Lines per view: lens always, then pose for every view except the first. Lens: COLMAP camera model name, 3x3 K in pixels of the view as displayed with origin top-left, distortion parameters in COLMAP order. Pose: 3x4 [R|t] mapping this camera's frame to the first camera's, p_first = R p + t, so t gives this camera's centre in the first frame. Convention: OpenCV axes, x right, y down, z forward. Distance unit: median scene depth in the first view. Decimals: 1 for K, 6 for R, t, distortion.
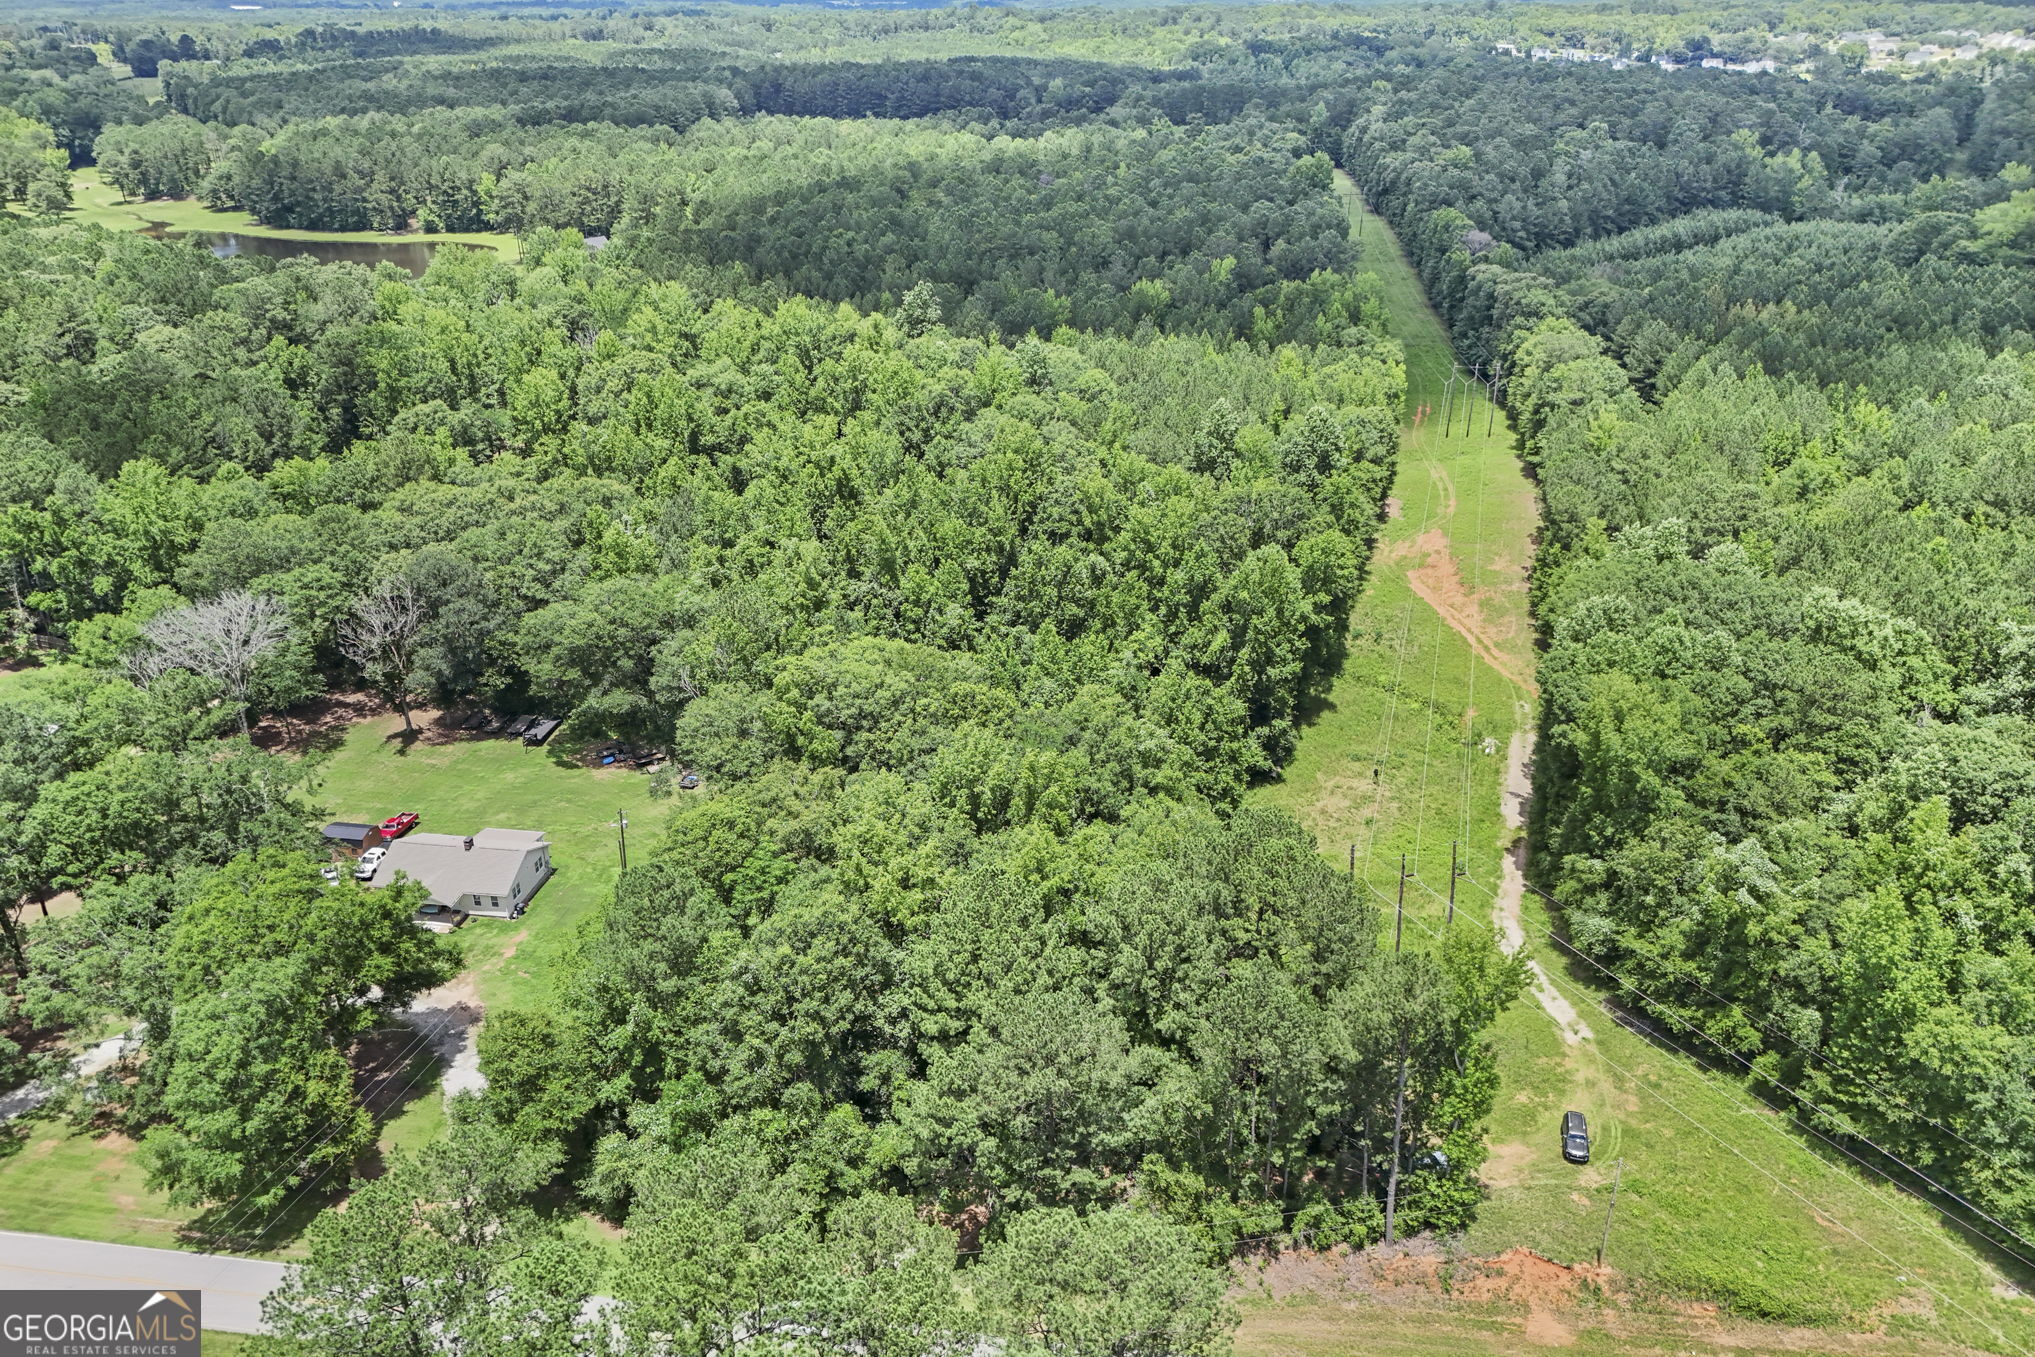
lens RADIAL K [[1500.9, 0, 1023.1], [0, 1500.9, 679.2], [0, 0, 1]] dist [0.056108, -0.049905]
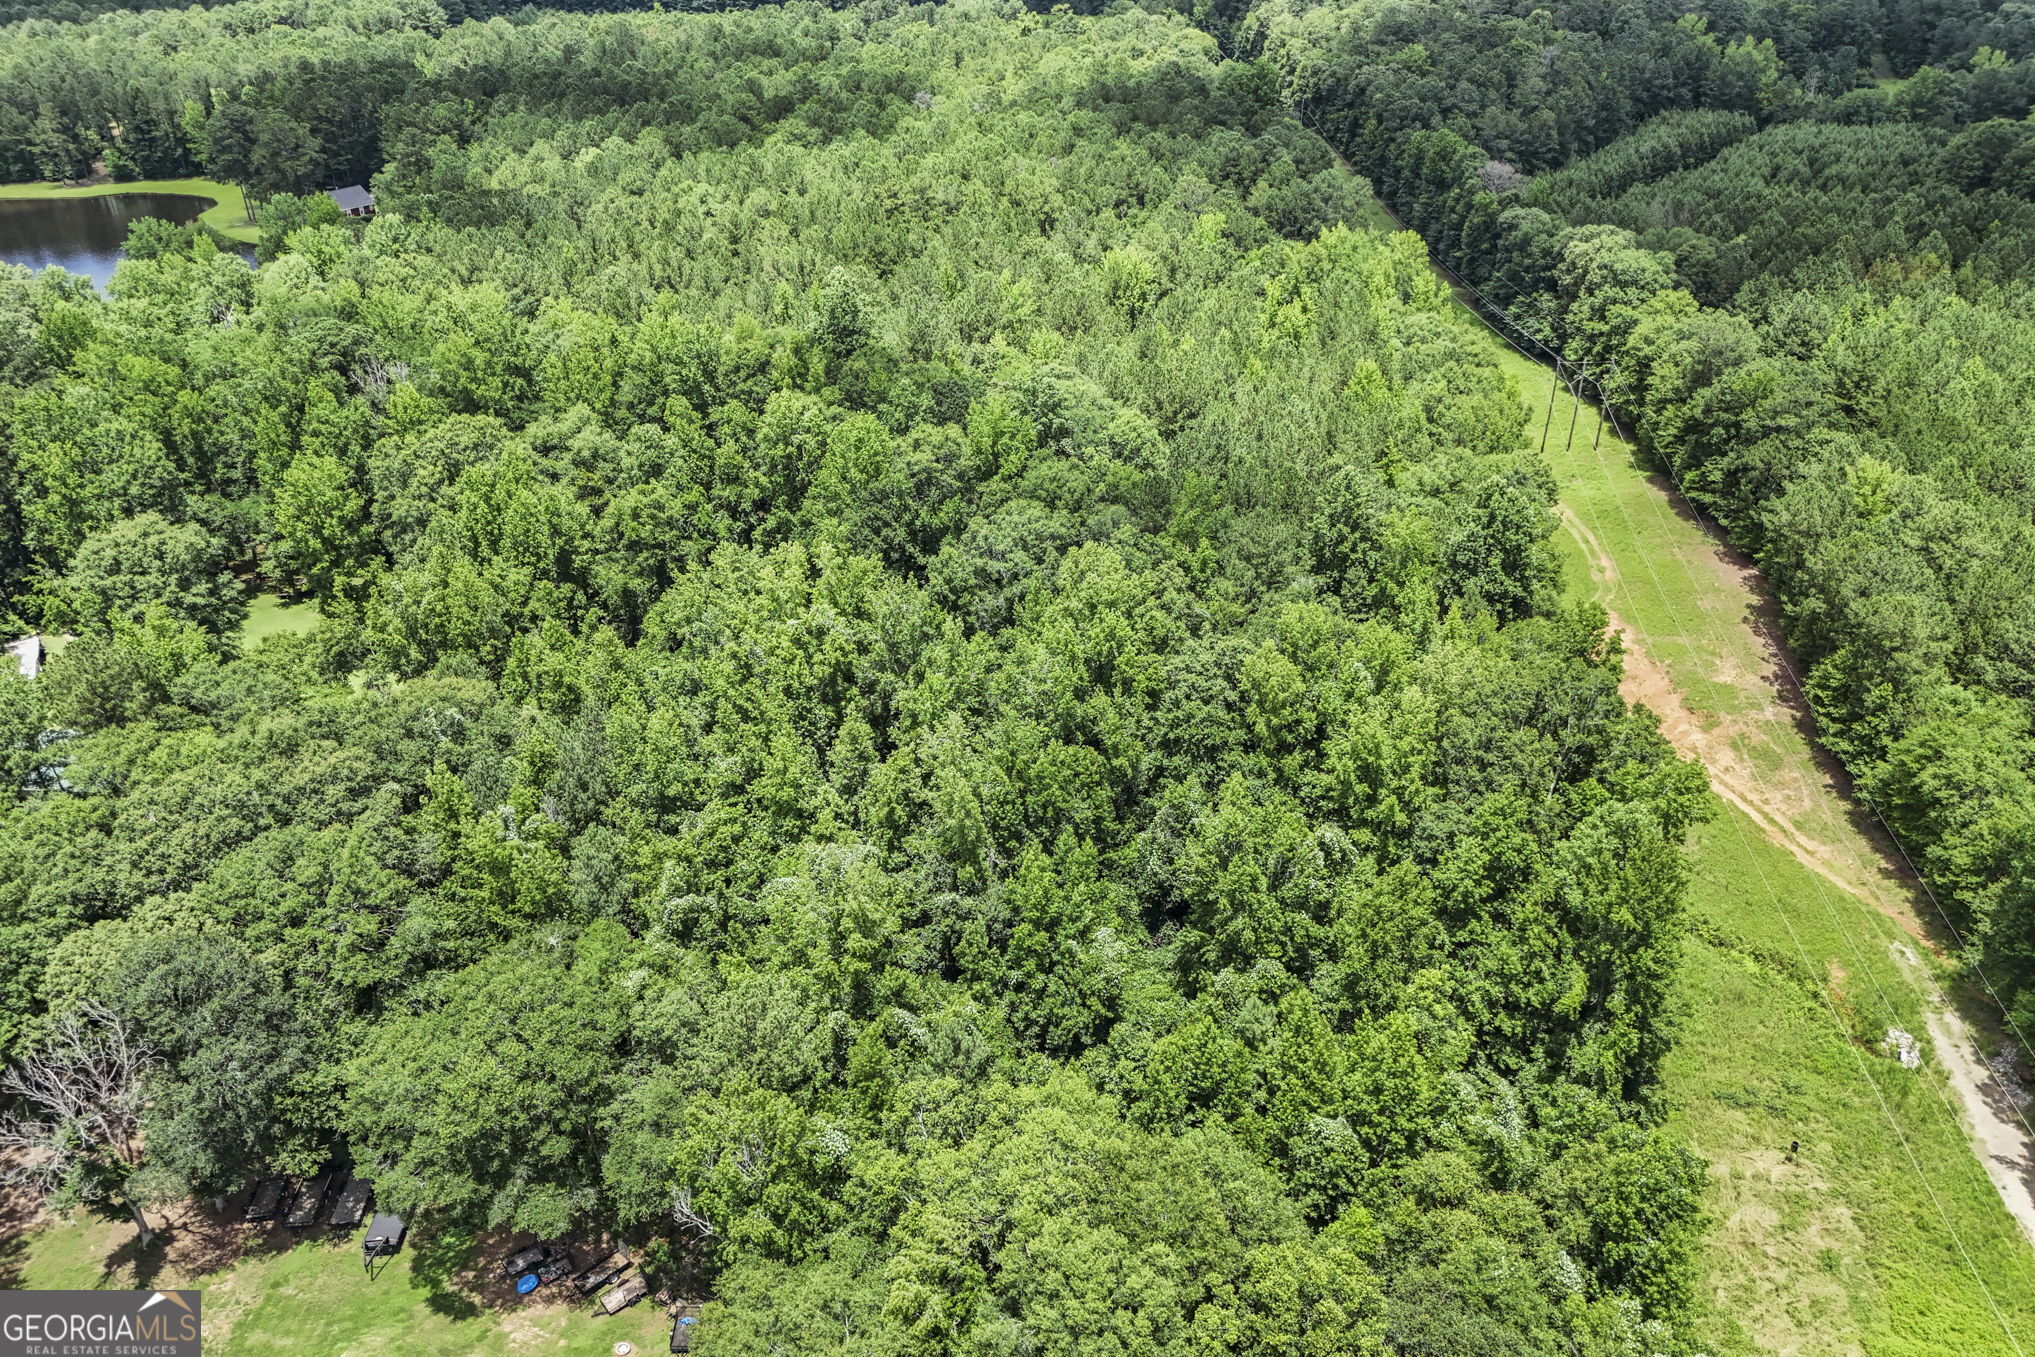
lens RADIAL K [[1500.9, 0, 1011.2], [0, 1500.9, 679.3], [0, 0, 1]] dist [0.056108, -0.049905]
pose [[0.990063, -0.072748, 0.120341, -0.100183], [0.064060, 0.995157, 0.074554, -0.134523], [-0.125182, -0.066104, 0.989929, 0.292779]]
